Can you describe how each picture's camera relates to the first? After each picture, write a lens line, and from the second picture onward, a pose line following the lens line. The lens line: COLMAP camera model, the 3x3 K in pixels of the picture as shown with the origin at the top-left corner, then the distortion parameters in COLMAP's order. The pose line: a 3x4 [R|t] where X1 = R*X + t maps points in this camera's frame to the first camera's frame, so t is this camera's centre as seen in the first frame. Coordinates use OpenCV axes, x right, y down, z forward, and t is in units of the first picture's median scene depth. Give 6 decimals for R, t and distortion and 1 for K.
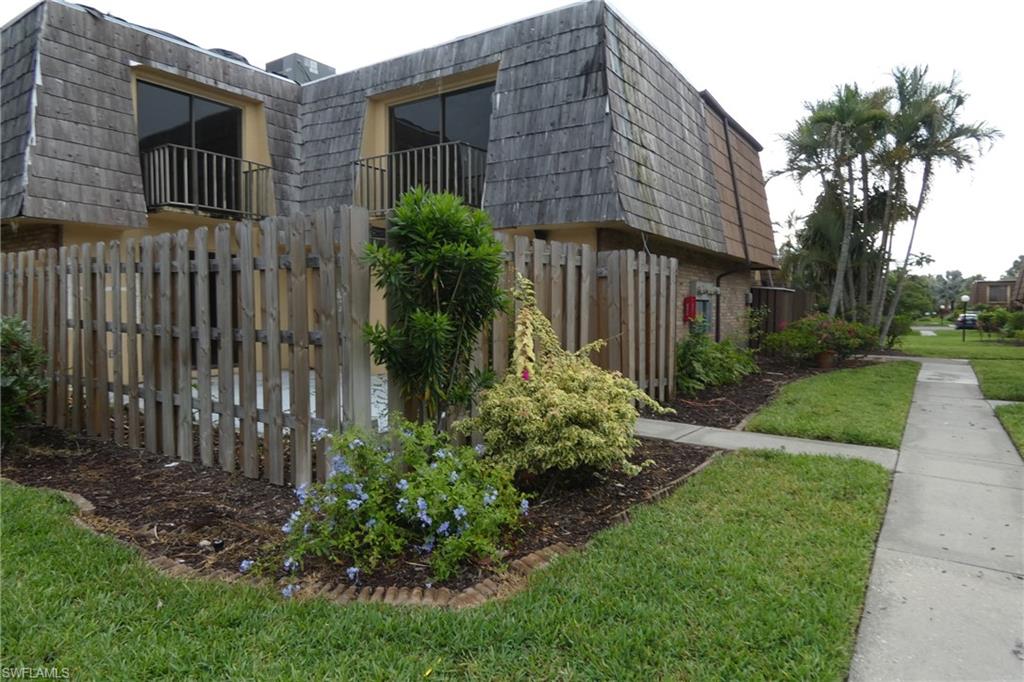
lens RADIAL K [[616.3, 0, 512.8], [0, 616.3, 342.0], [0, 0, 1]] dist [-0.006116, 0.003445]
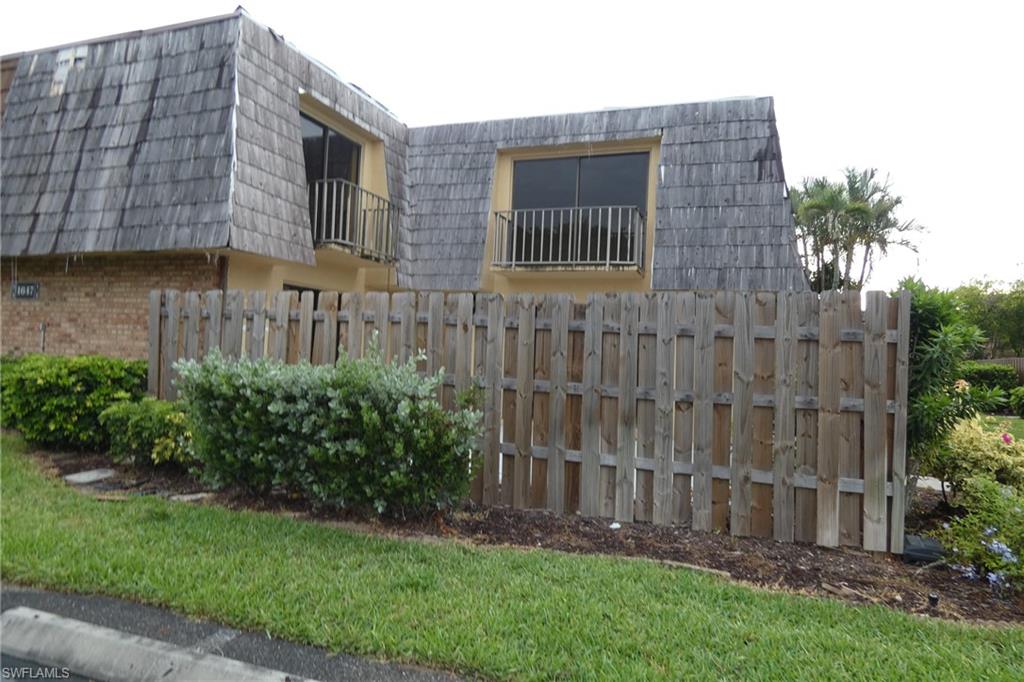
lens RADIAL K [[616.3, 0, 511.5], [0, 616.3, 337.7], [0, 0, 1]] dist [-0.006116, 0.003445]
pose [[0.968053, 0.040316, 0.247485, -0.529501], [-0.022229, 0.996902, -0.075447, -0.014267], [-0.249760, 0.067536, 0.965950, 0.039822]]
